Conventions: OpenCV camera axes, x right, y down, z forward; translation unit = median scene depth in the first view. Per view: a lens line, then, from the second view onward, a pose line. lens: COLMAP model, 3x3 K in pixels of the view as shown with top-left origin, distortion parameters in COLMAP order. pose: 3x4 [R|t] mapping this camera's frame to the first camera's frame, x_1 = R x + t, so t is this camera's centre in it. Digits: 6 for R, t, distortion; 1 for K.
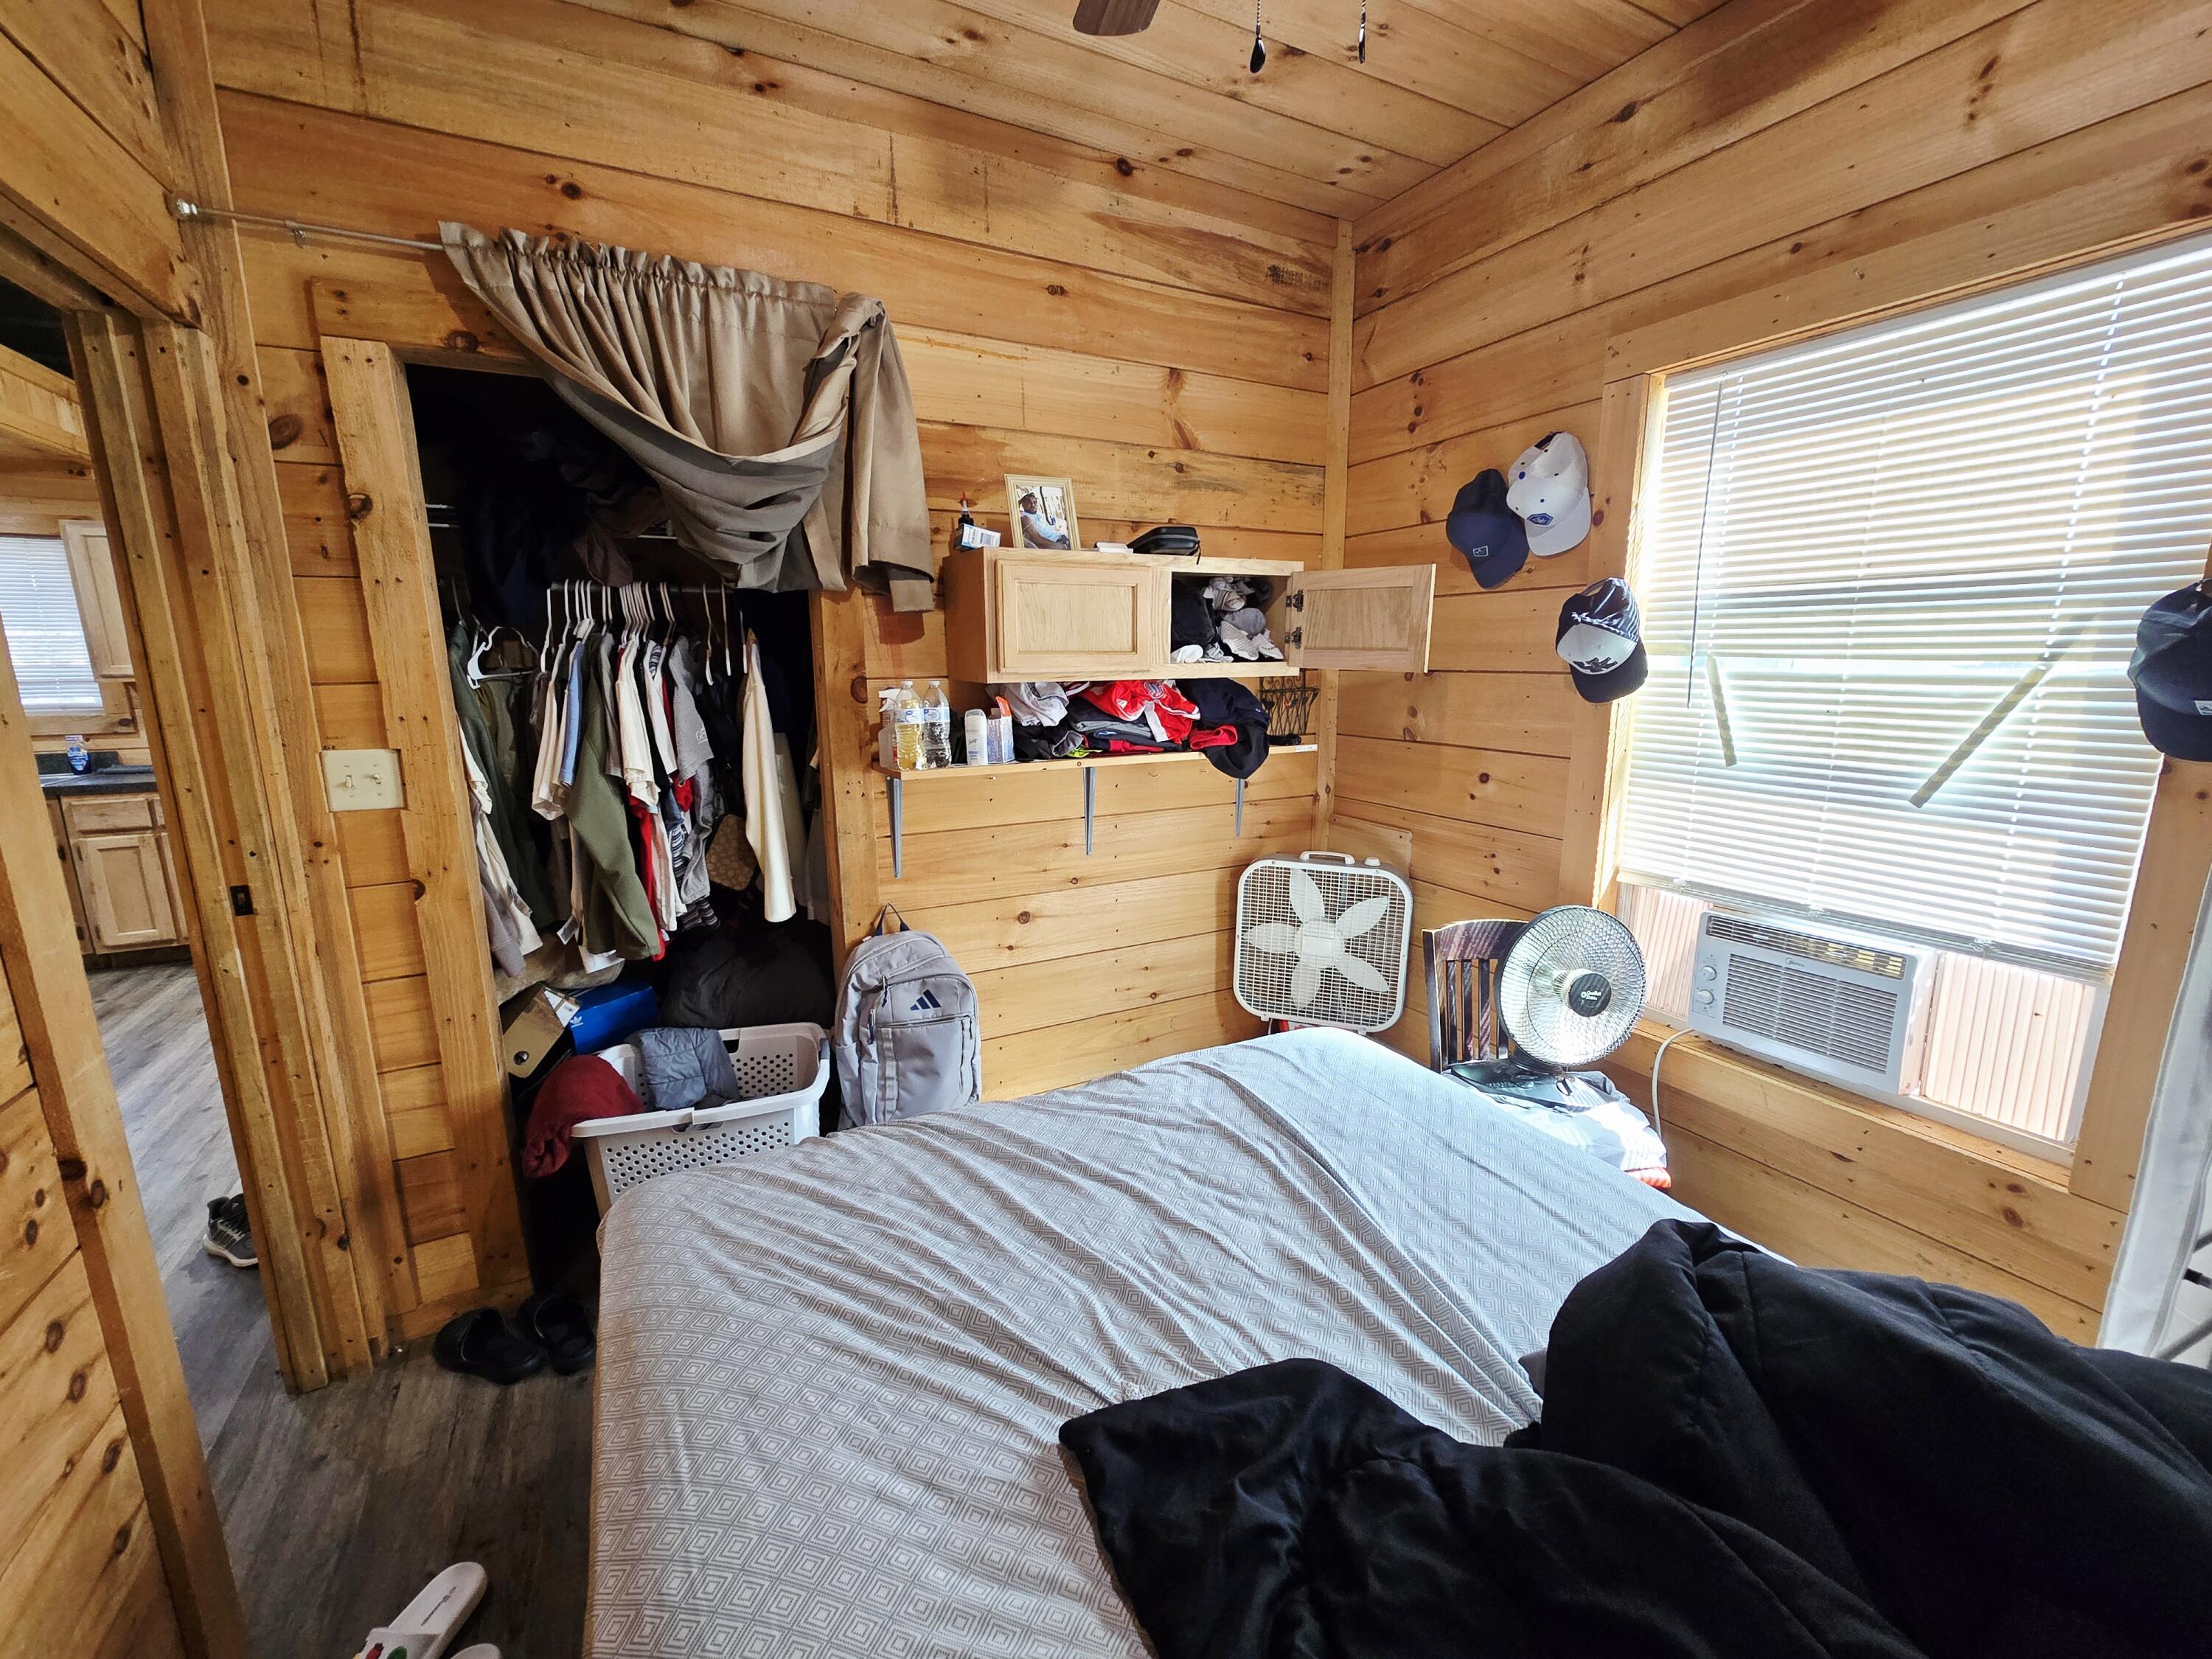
lens RADIAL K [[902.2, 0, 1111.3], [0, 902.2, 826.9], [0, 0, 1]] dist [-0.001430, 0.000613]
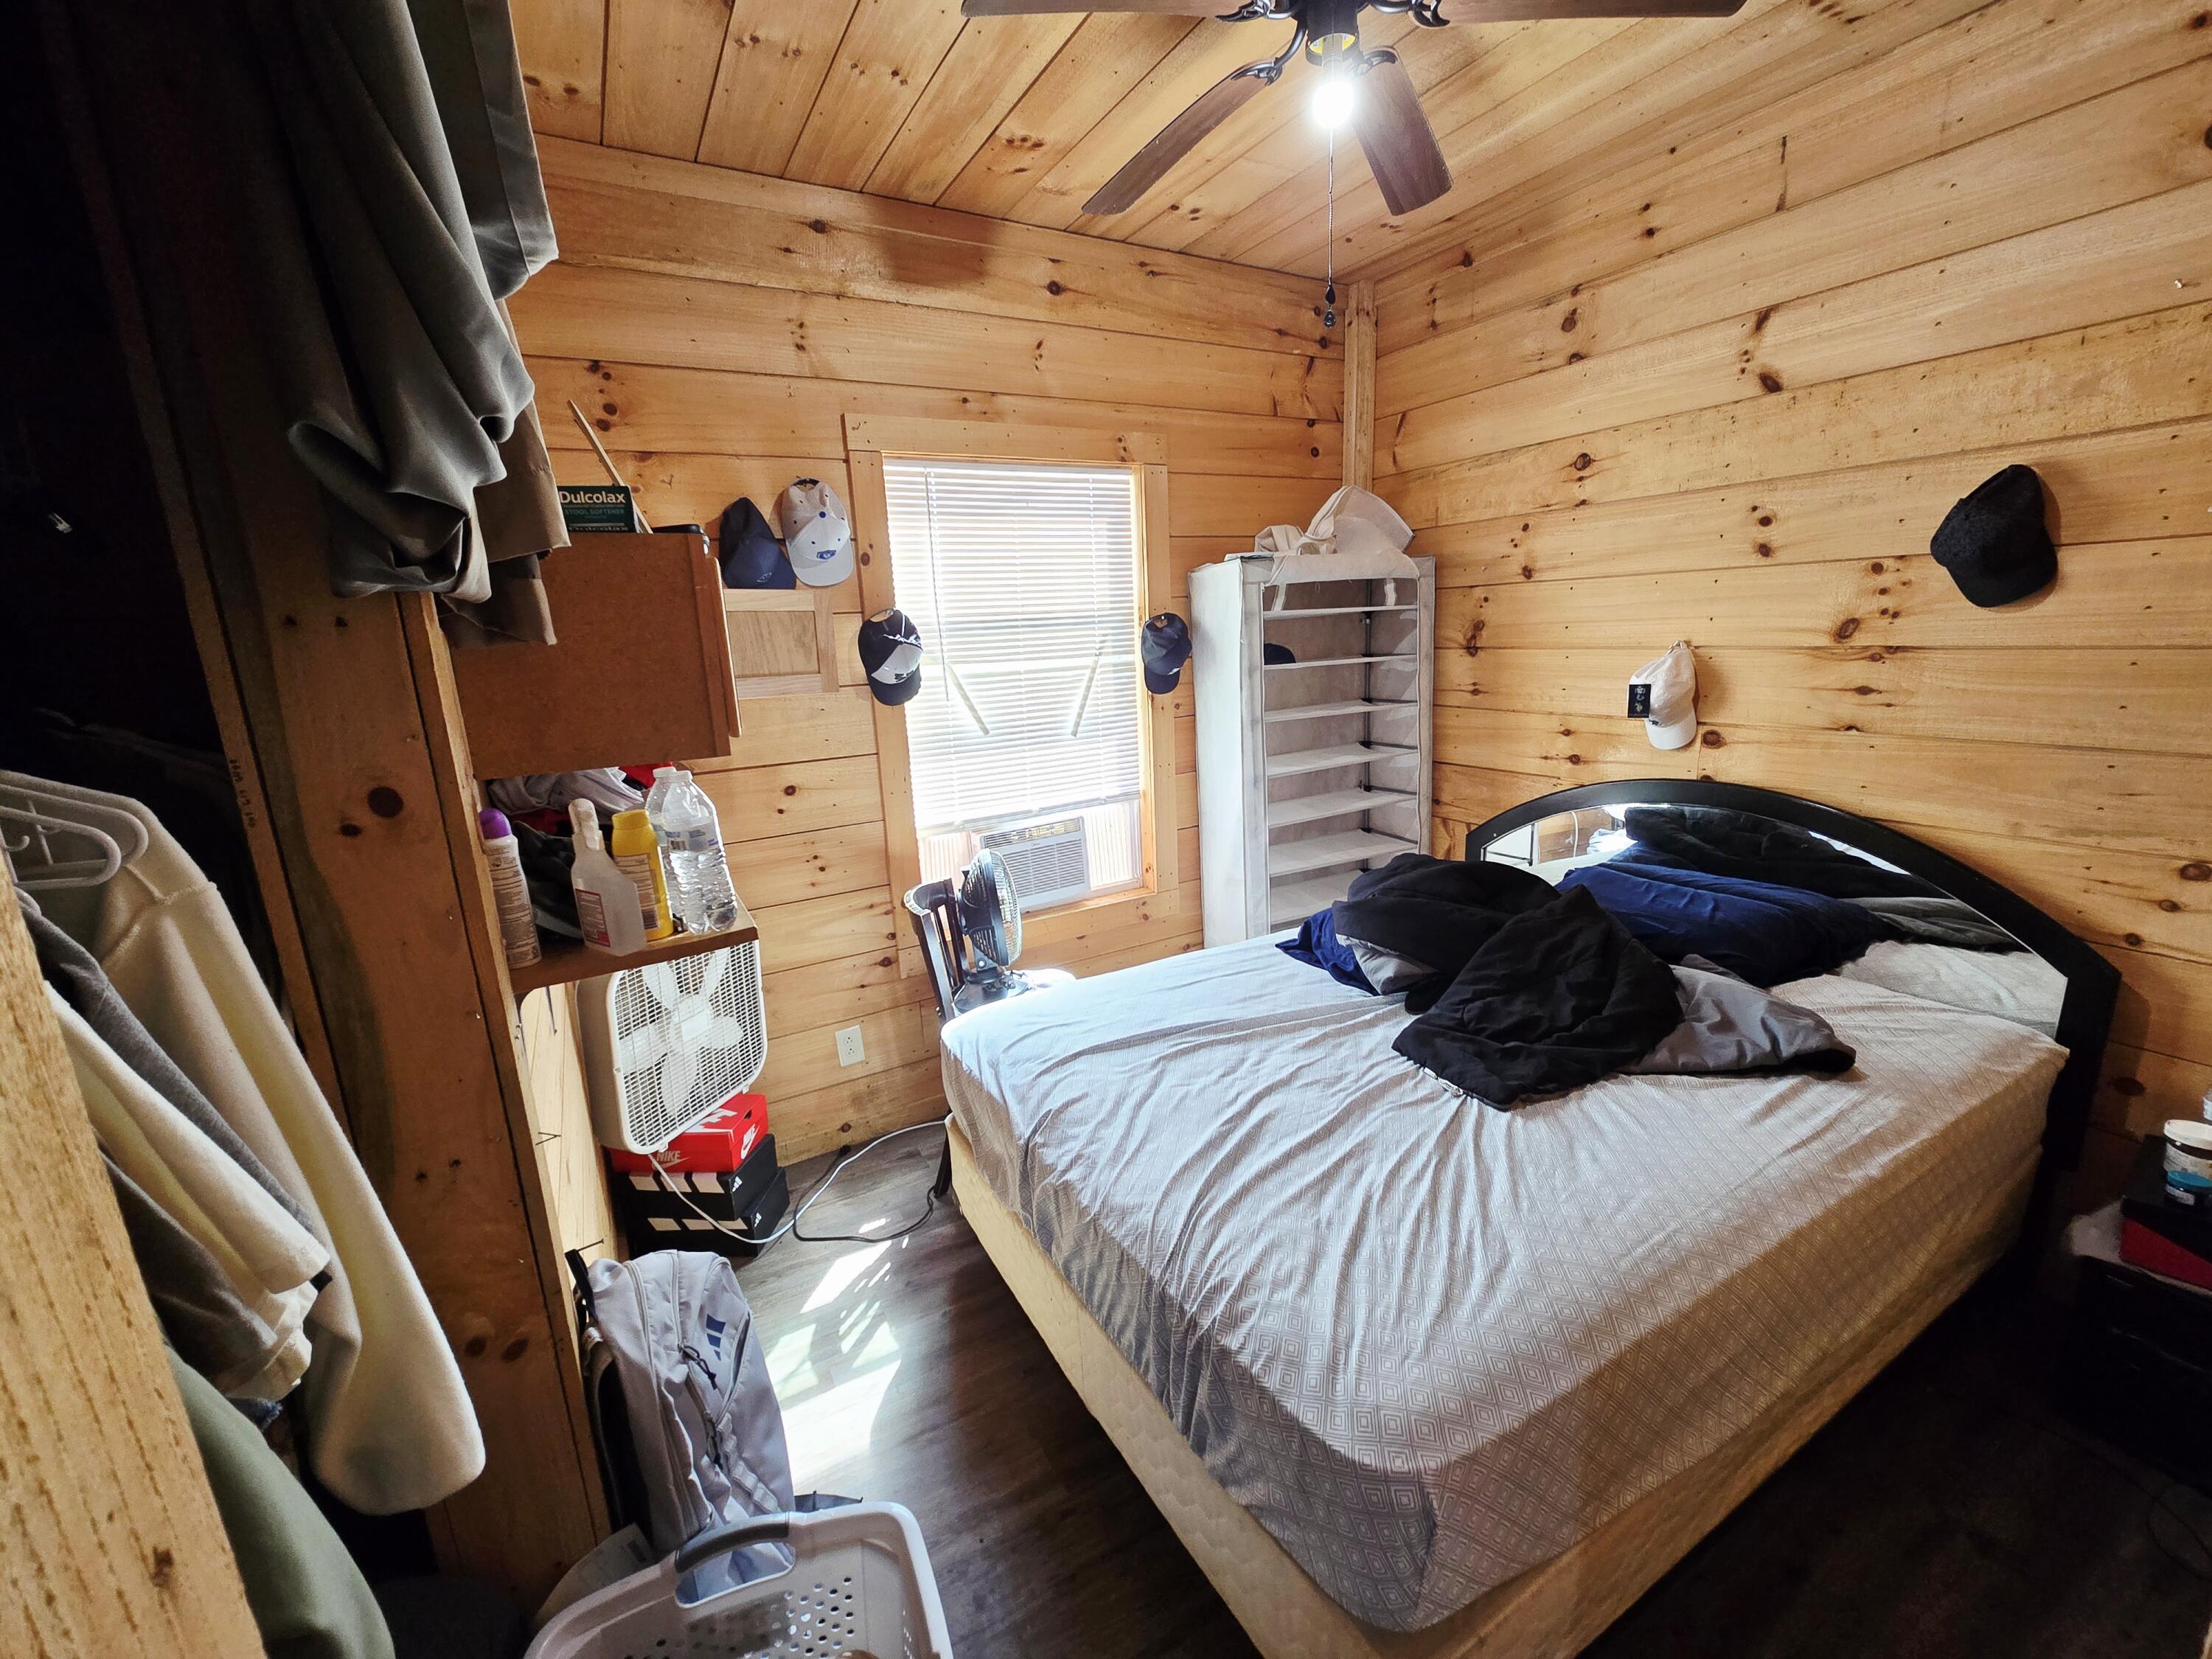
lens RADIAL K [[902.2, 0, 1095.9], [0, 902.2, 830.7], [0, 0, 1]] dist [-0.001430, 0.000613]
pose [[-0.025500, -0.217346, 0.975761, -0.979550], [0.236246, 0.947121, 0.217140, -0.237547], [-0.971359, 0.236057, 0.027195, 0.967462]]
